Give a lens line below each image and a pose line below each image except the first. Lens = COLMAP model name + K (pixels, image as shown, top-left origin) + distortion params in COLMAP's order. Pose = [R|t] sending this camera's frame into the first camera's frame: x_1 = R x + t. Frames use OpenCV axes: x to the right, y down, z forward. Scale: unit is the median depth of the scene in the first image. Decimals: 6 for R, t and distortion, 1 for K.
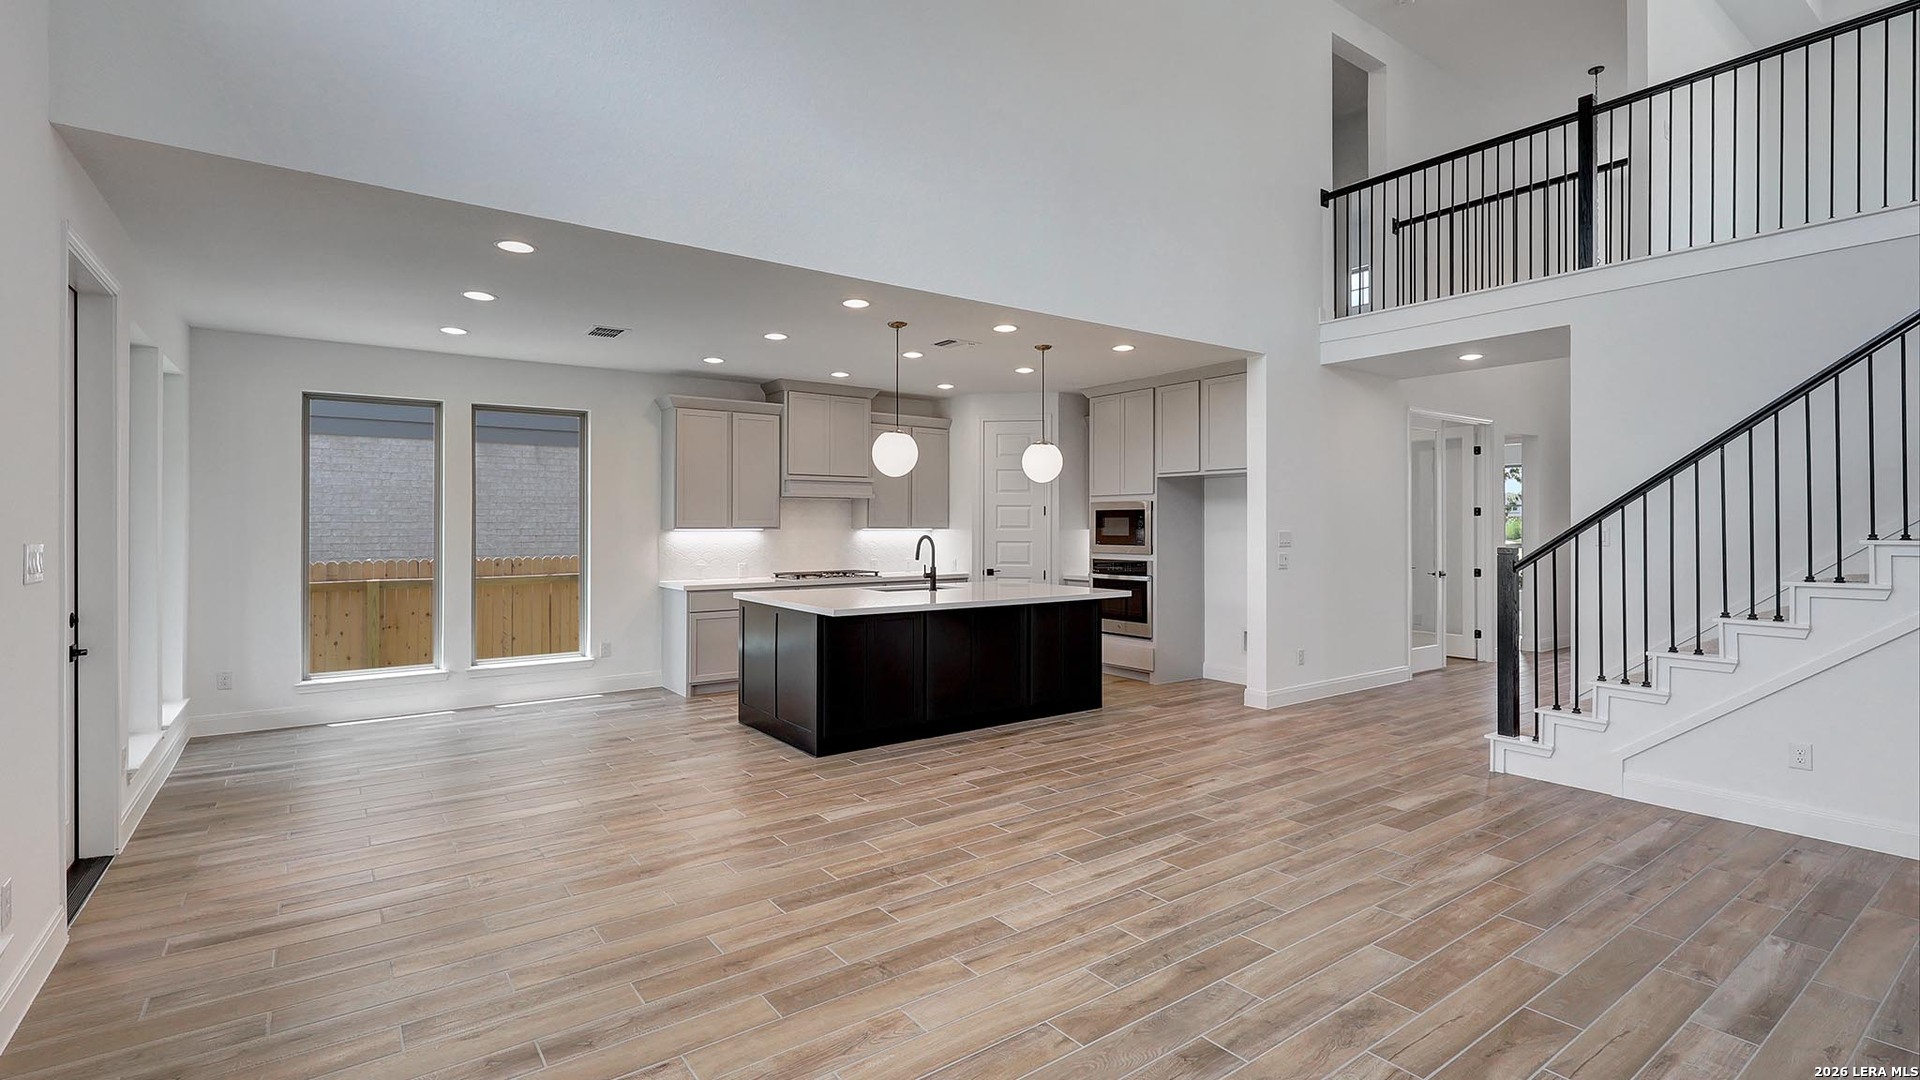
lens RADIAL K [[853.4, 0, 960.0], [0, 853.4, 540.0], [0, 0, 1]] dist [0.000173, -0.000073]
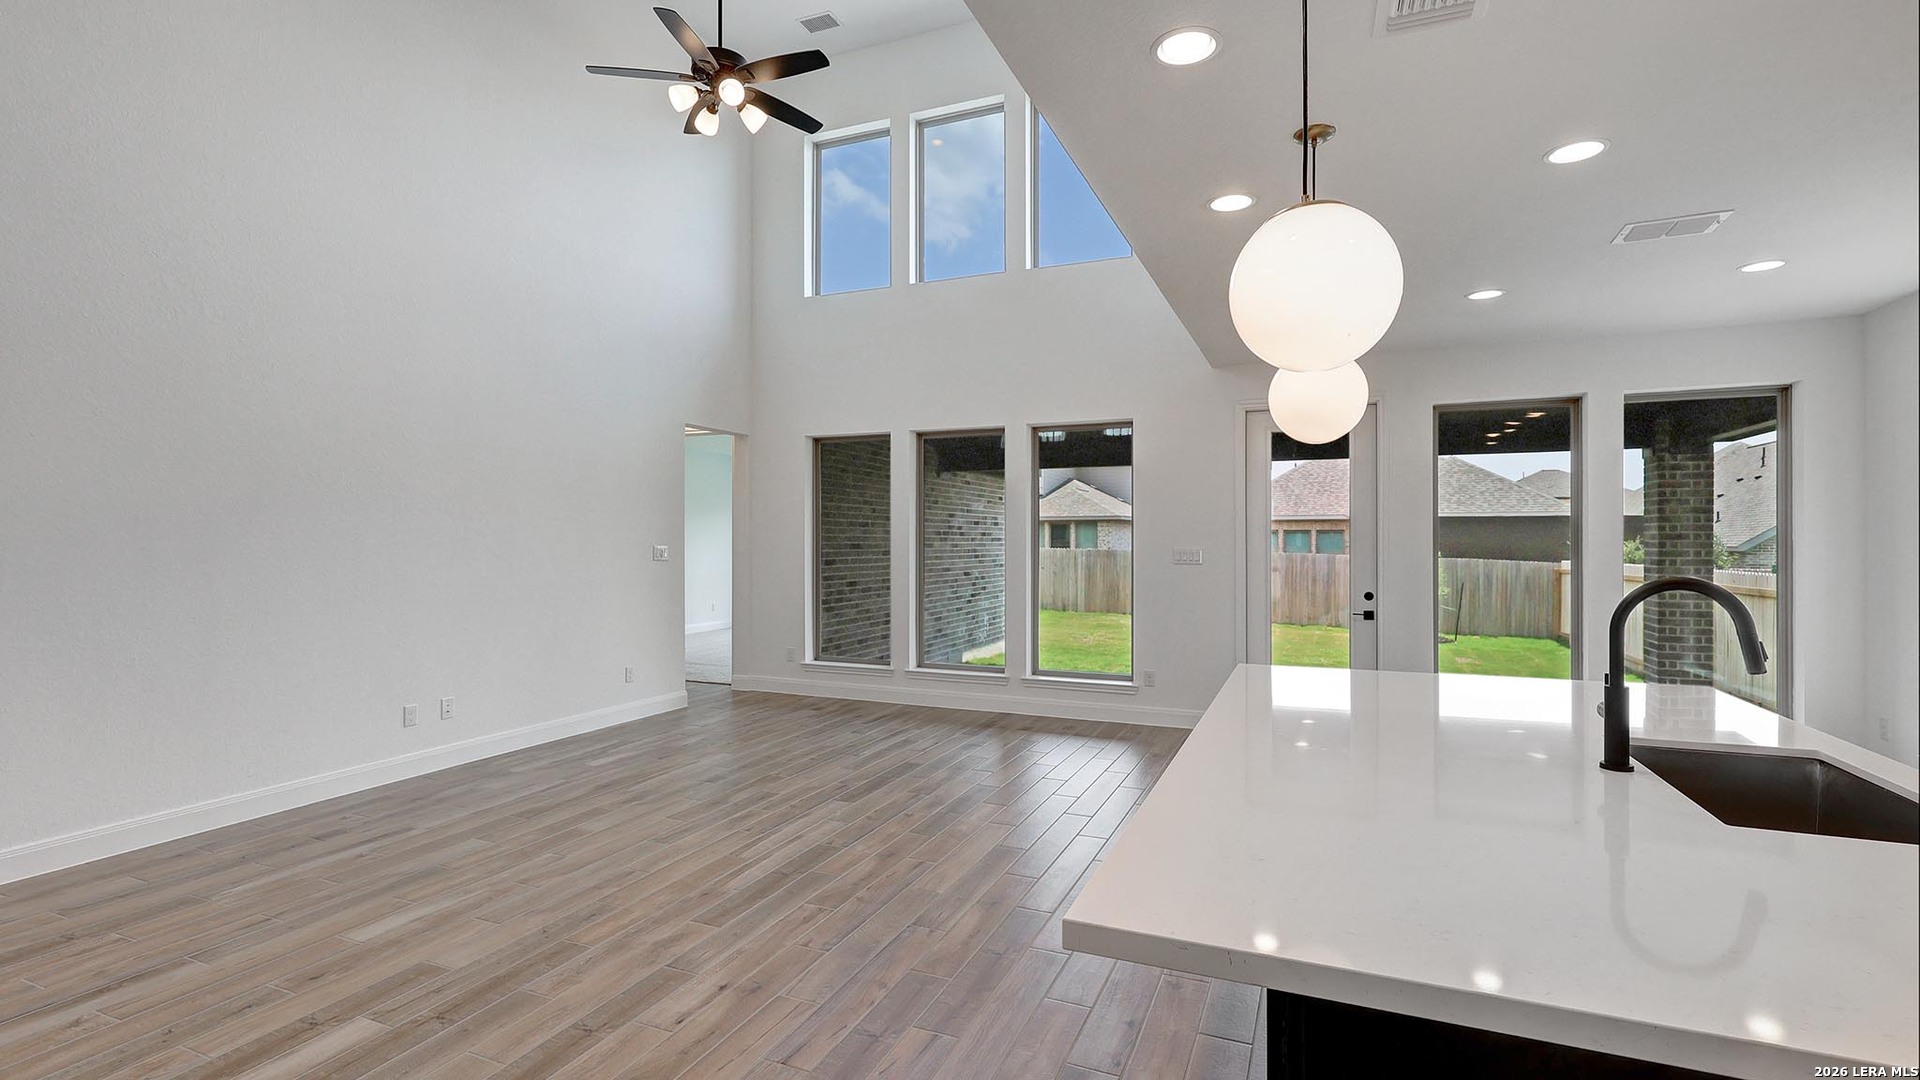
lens RADIAL K [[853.4, 0, 960.0], [0, 853.4, 540.0], [0, 0, 1]] dist [0.000173, -0.000073]
pose [[-0.859253, -0.002351, -0.511545, 0.550563], [-0.011074, 0.999841, 0.014007, -0.036968], [0.511431, 0.017700, -0.859142, 2.024717]]
